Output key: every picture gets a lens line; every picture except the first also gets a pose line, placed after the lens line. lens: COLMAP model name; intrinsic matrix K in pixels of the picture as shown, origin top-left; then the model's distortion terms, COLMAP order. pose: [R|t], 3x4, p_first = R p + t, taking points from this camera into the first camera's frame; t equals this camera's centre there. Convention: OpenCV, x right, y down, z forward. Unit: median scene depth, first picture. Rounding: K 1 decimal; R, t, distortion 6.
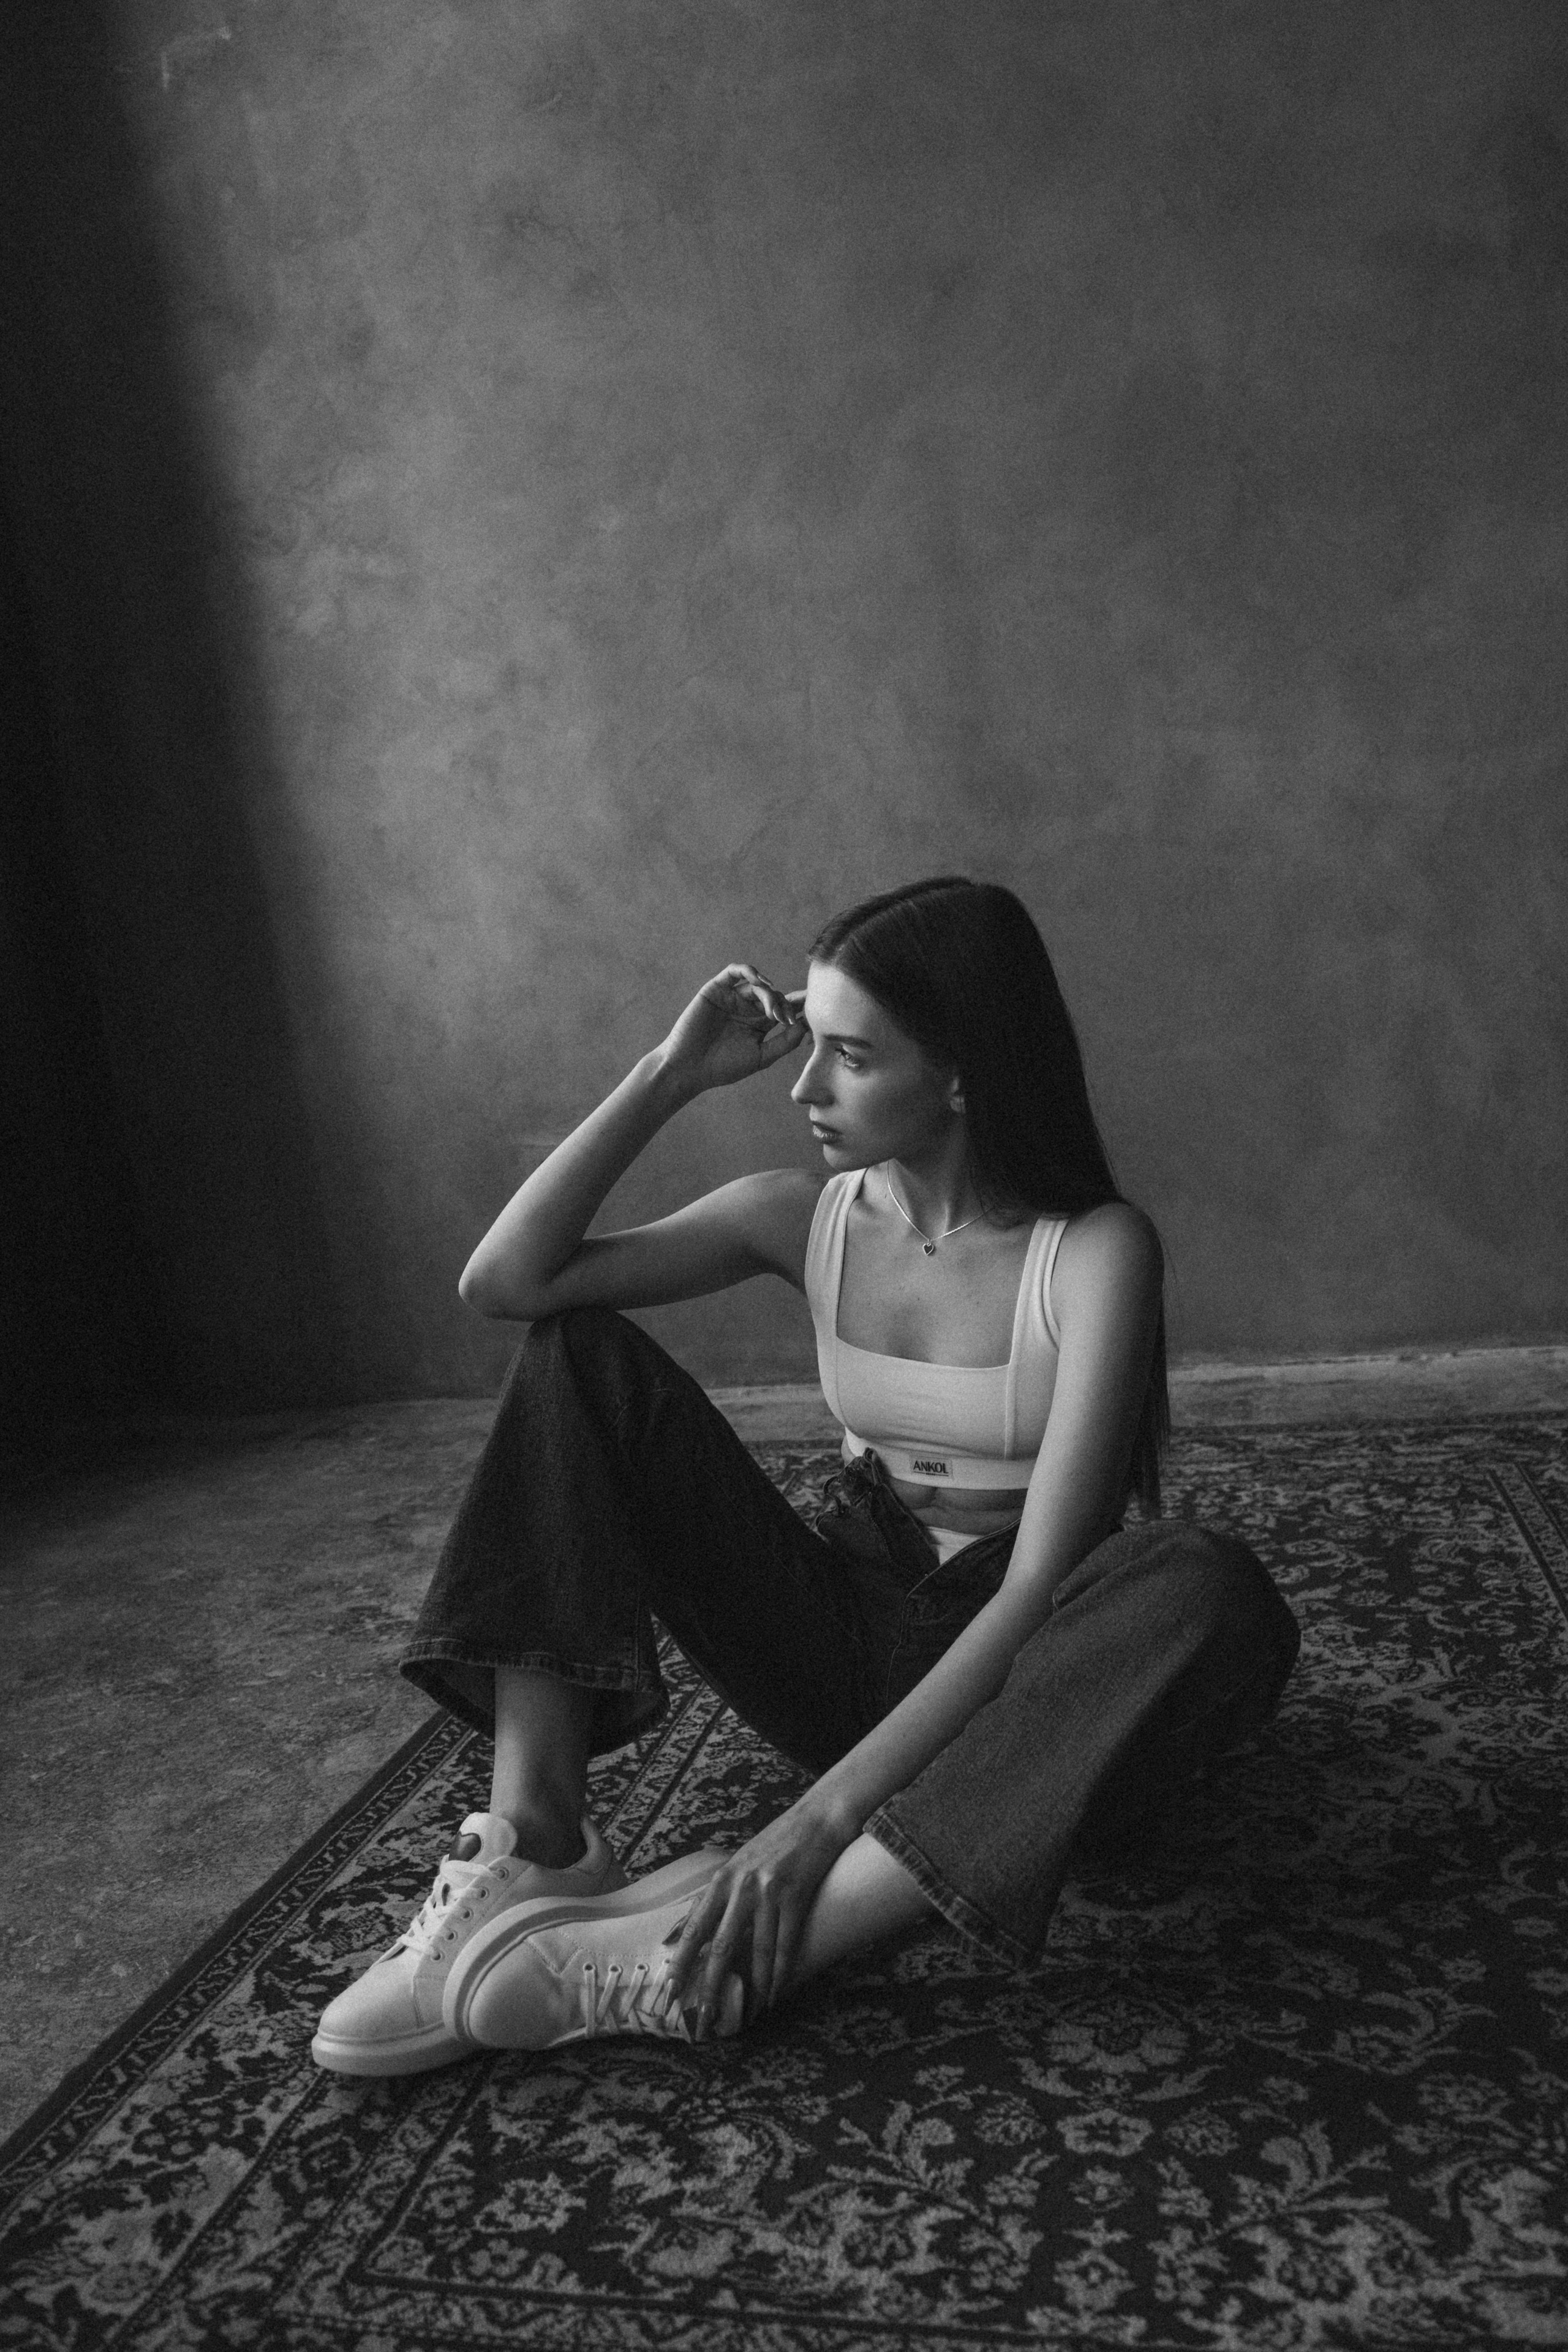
lens RADIAL K [[1912.7, 0, 777.2], [0, 1912.7, 1155.7], [0, 0, 1]] dist [-0.102399, 0.063305]
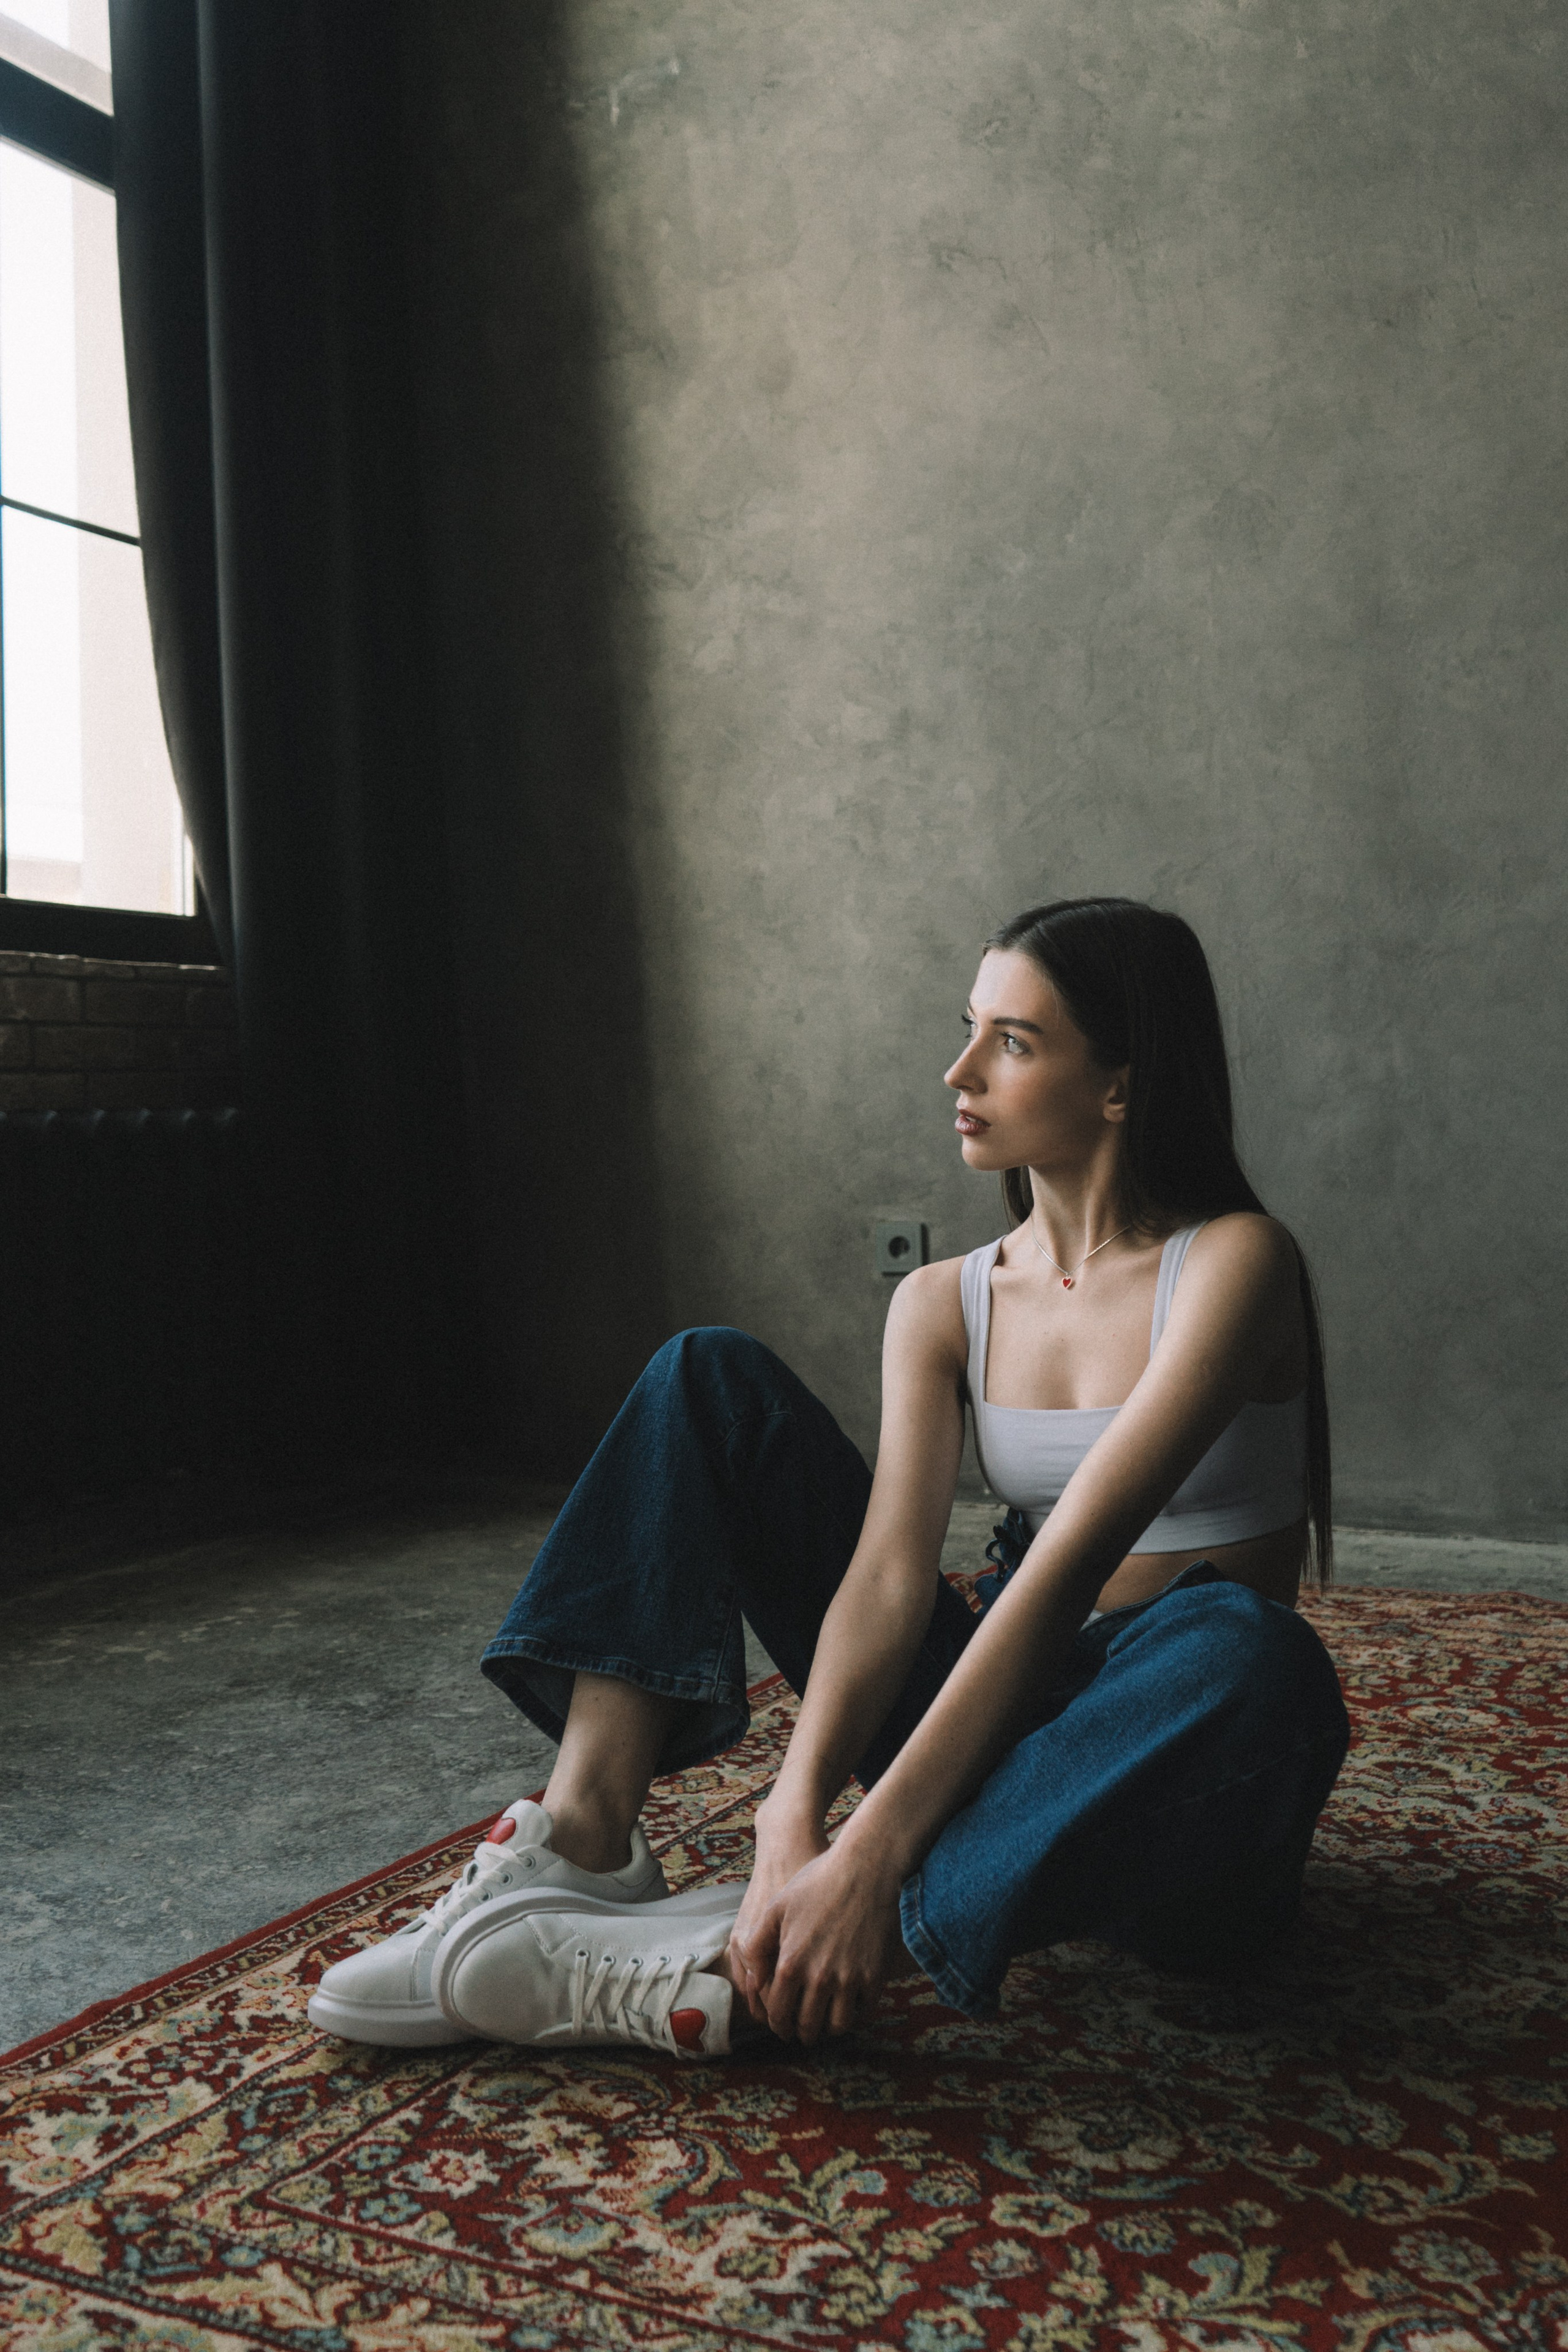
lens RADIAL K [[2203.0, 0, 833.0], [0, 2203.0, 1026.7], [0, 0, 1]] dist [0.005950, 0.000000]
pose [[0.968675, 0.067191, -0.239069, 0.137528], [-0.096055, 0.989145, -0.111202, 0.033189], [0.229003, 0.130683, 0.964614, -0.072801]]
